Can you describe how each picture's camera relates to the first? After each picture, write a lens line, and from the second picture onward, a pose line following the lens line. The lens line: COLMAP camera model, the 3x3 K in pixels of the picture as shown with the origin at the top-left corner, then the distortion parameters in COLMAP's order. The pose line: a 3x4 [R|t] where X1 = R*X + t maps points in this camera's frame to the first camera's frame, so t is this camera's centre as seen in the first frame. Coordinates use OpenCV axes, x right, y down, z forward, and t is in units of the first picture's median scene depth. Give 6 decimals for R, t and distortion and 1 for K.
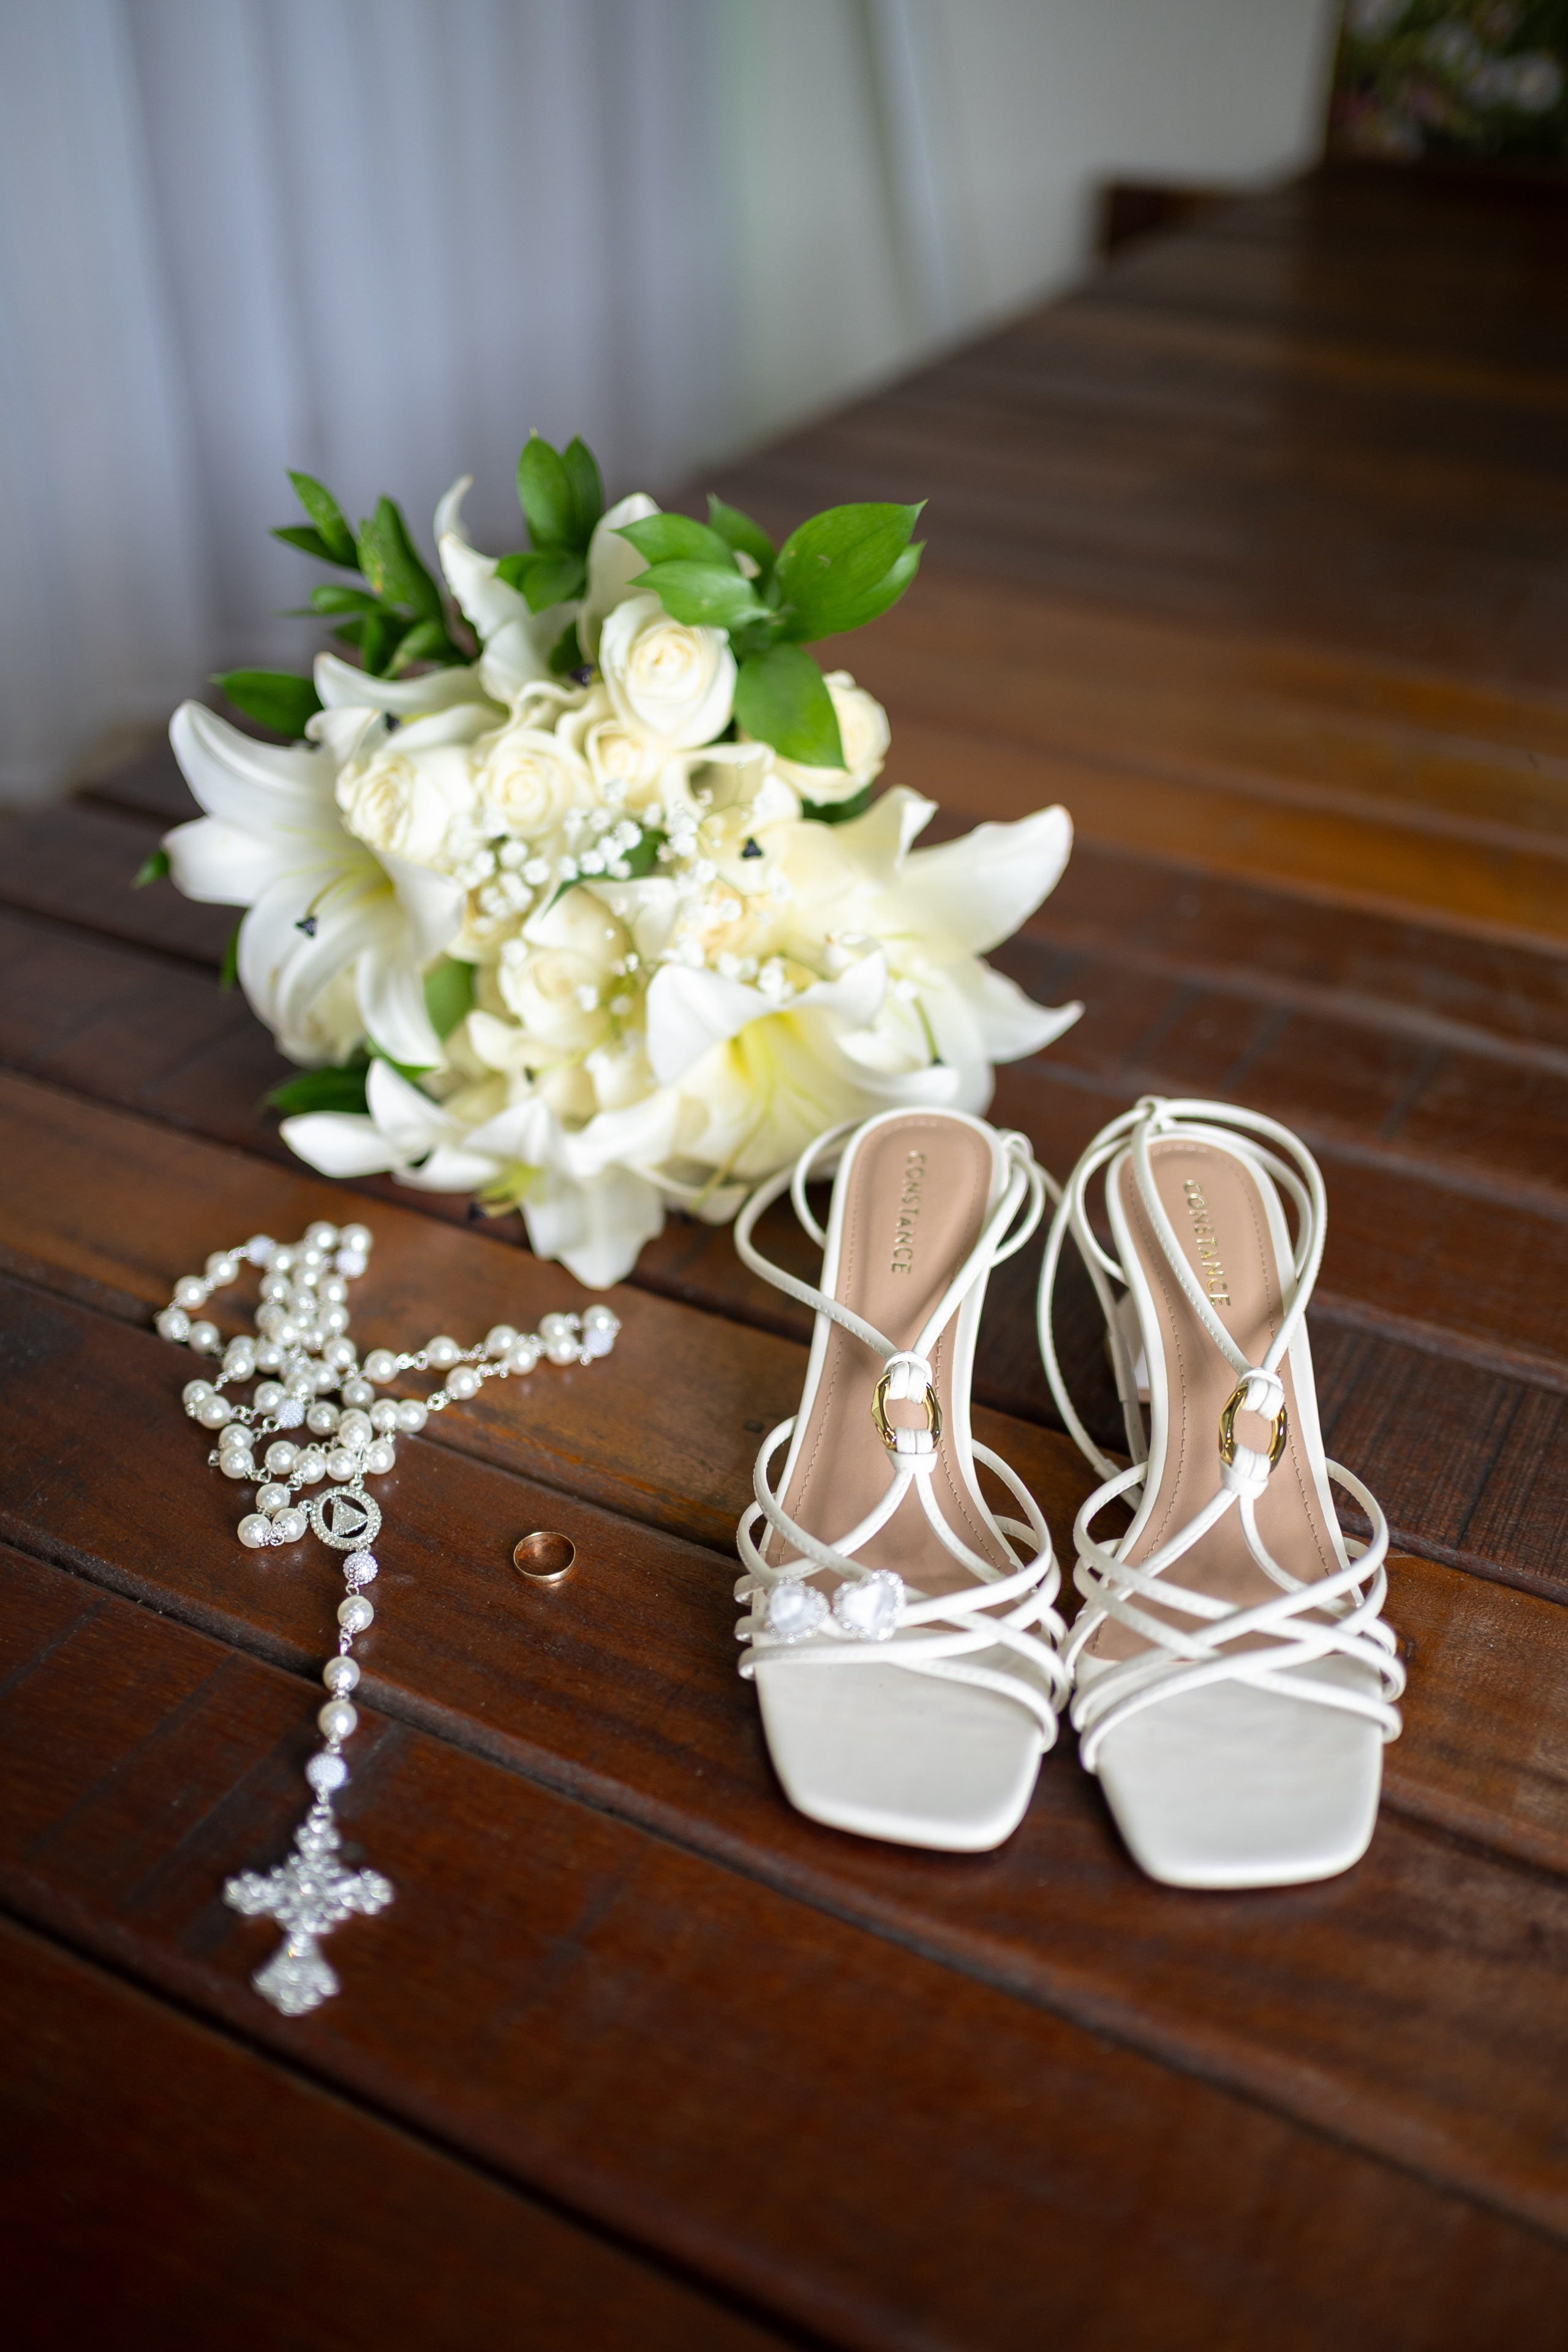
lens RADIAL K [[2347.3, 0, 781.5], [0, 2347.3, 1179.4], [0, 0, 1]] dist [-0.004339, 0.000000]
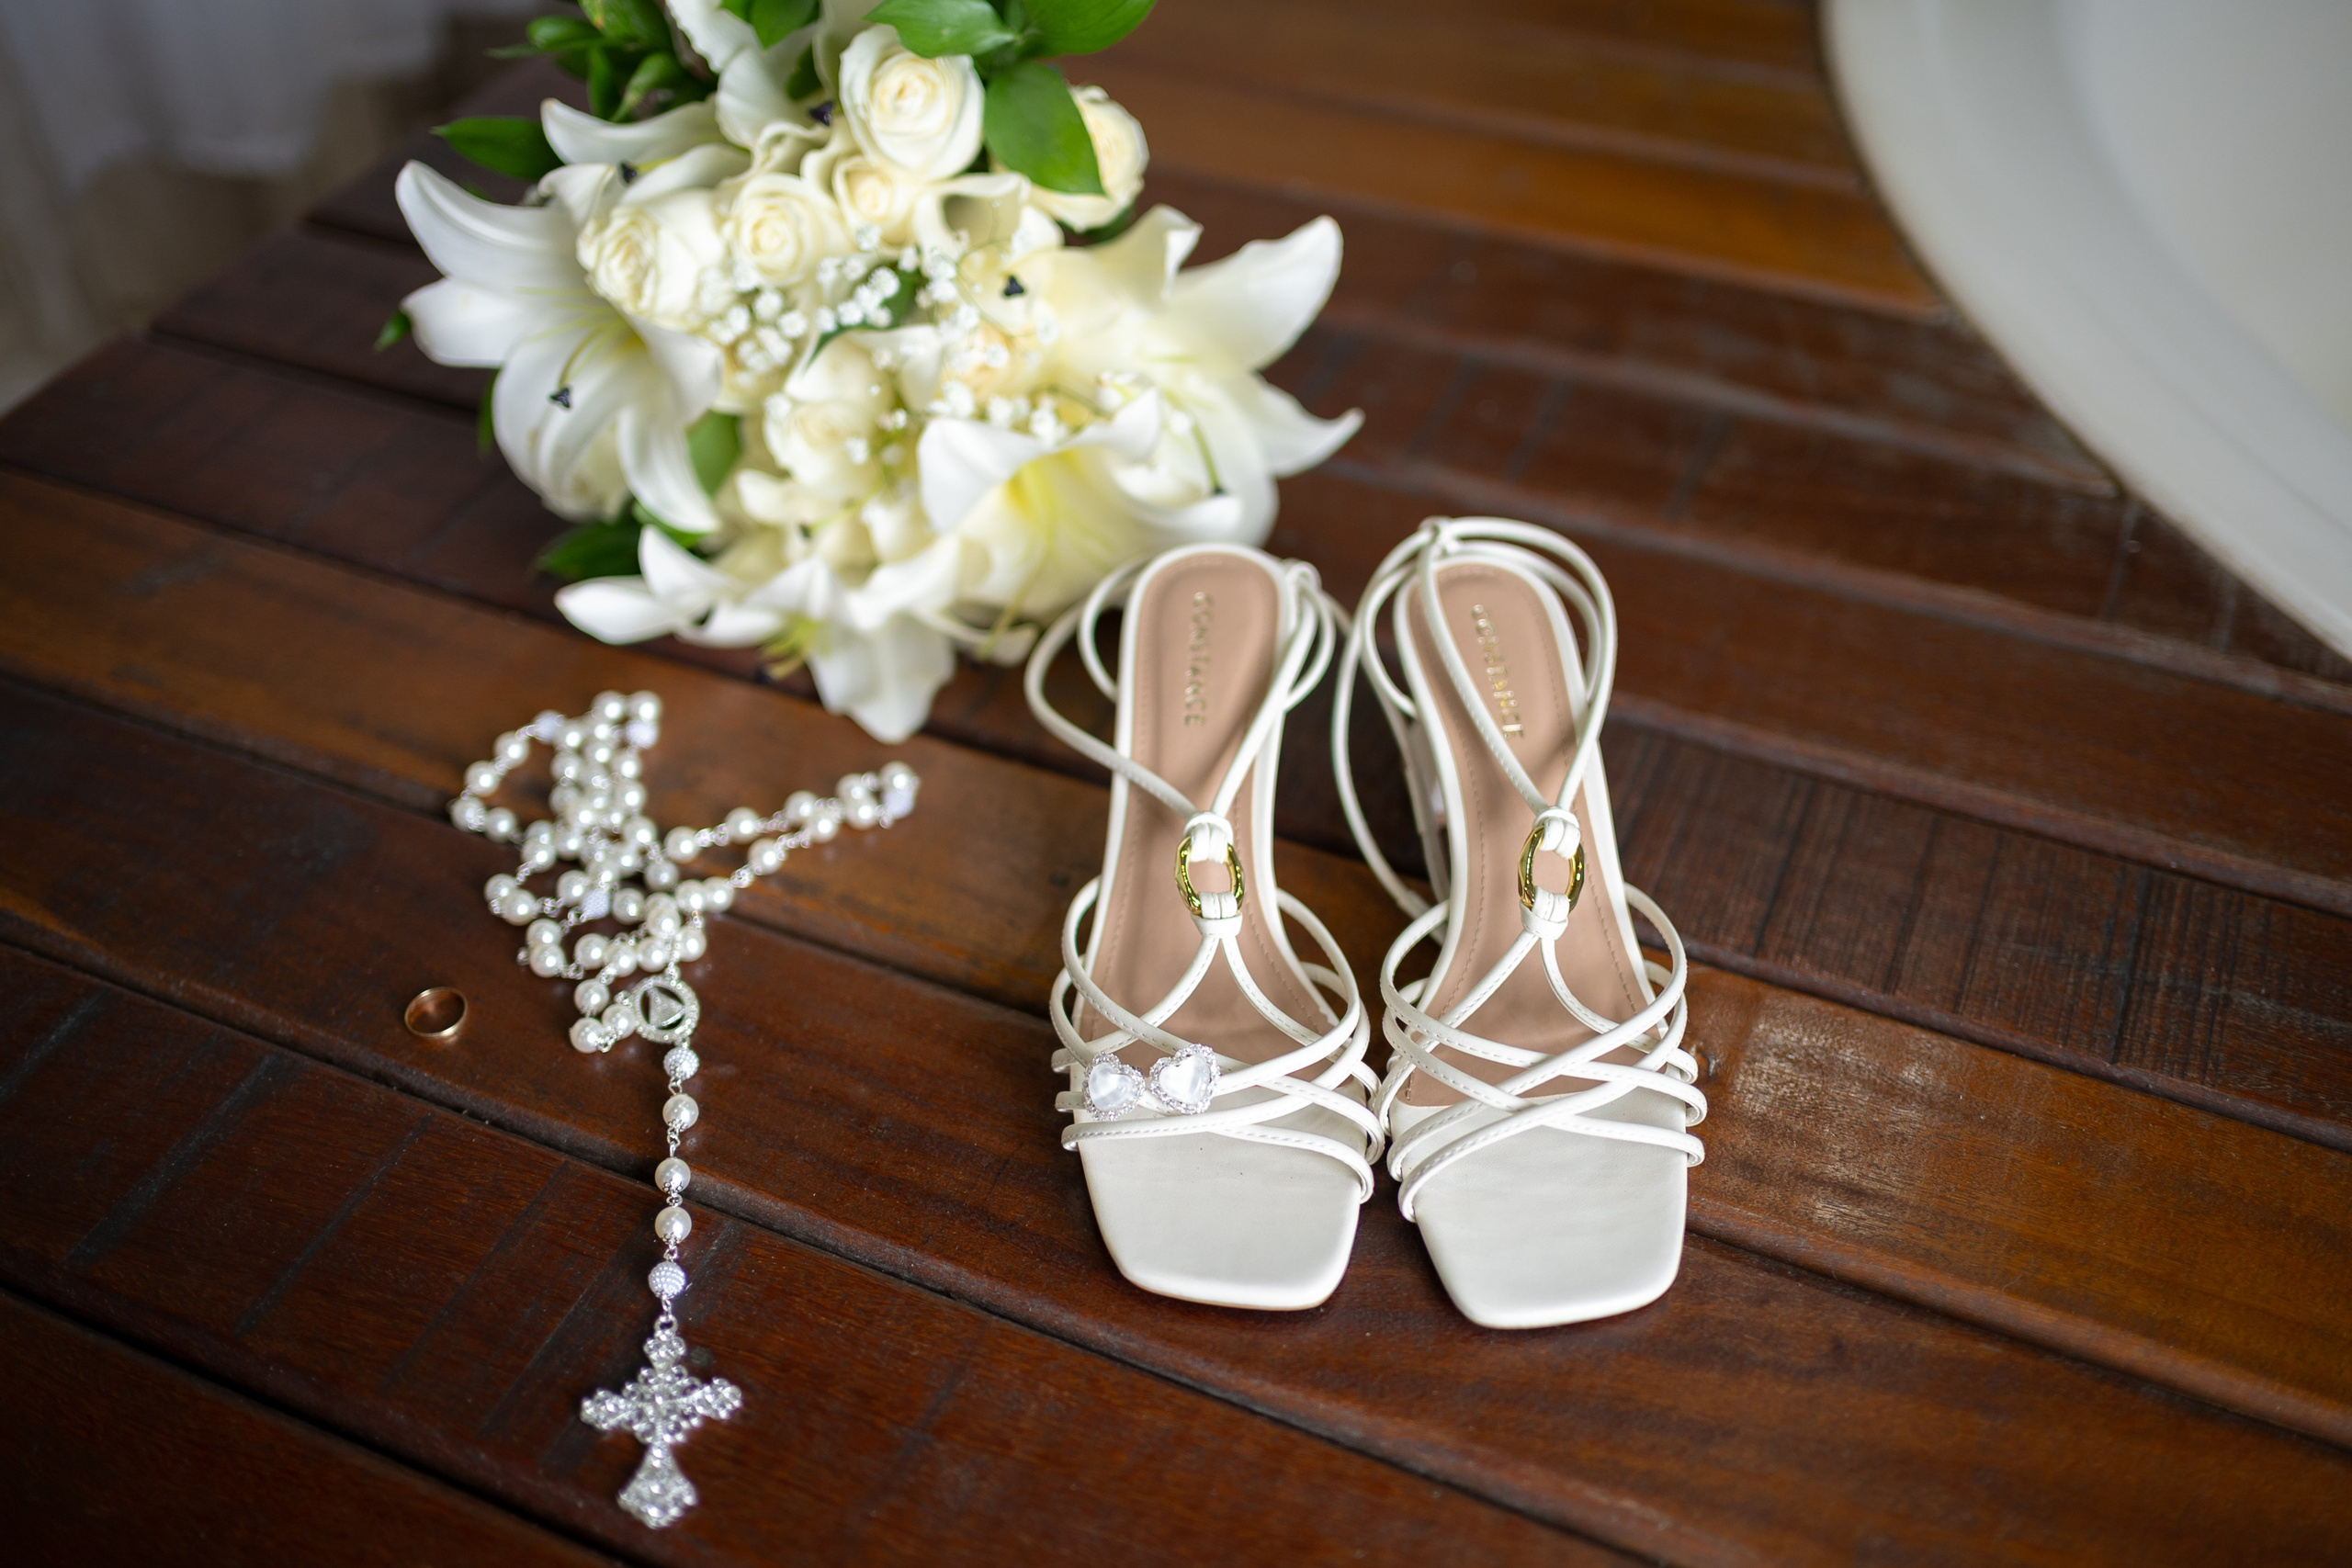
lens RADIAL K [[2347.1, 0, 1168.1], [0, 2347.1, 794.0], [0, 0, 1]] dist [-0.004339, 0.000000]
pose [[0.996954, -0.071801, 0.030446, 0.006860], [0.066472, 0.986481, 0.149791, -0.081671], [-0.040790, -0.147311, 0.988249, 0.008731]]
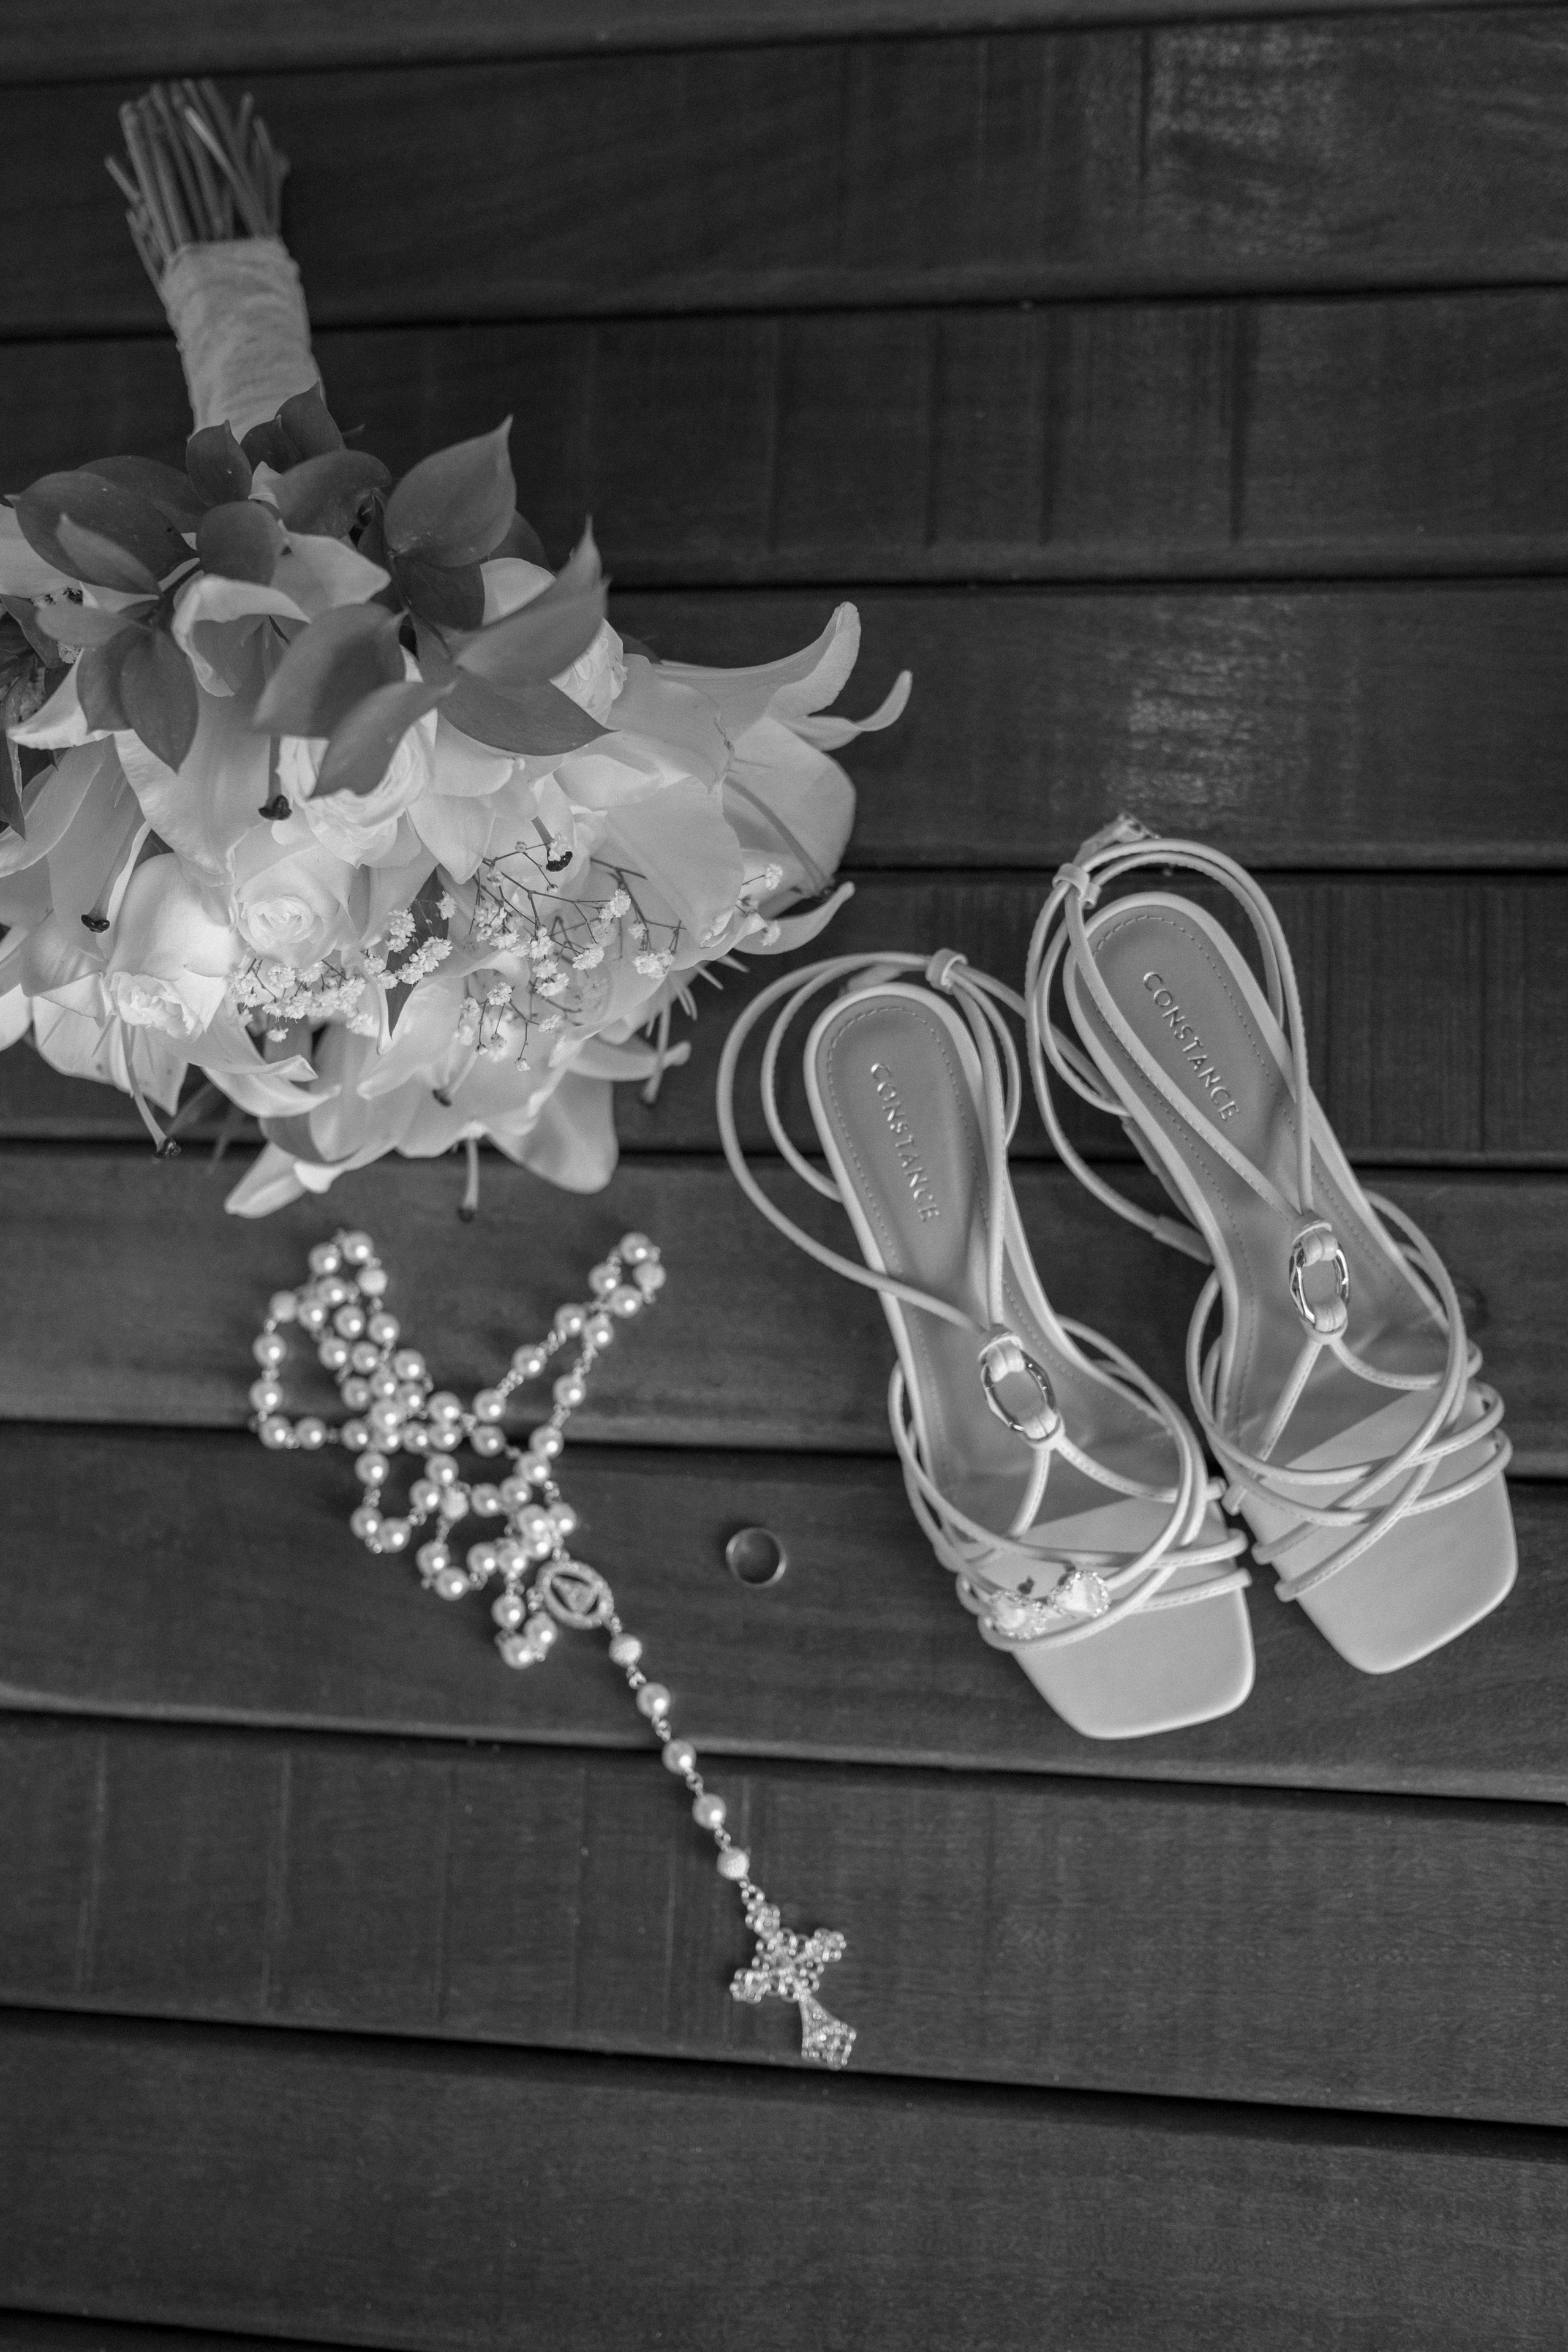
lens RADIAL K [[2347.3, 0, 777.8], [0, 2347.3, 1176.3], [0, 0, 1]] dist [-0.004339, 0.000000]
pose [[0.885576, -0.453695, -0.099581, 0.100699], [0.374338, 0.570167, 0.731287, -0.737454], [-0.275004, -0.684887, 0.674761, 0.343296]]
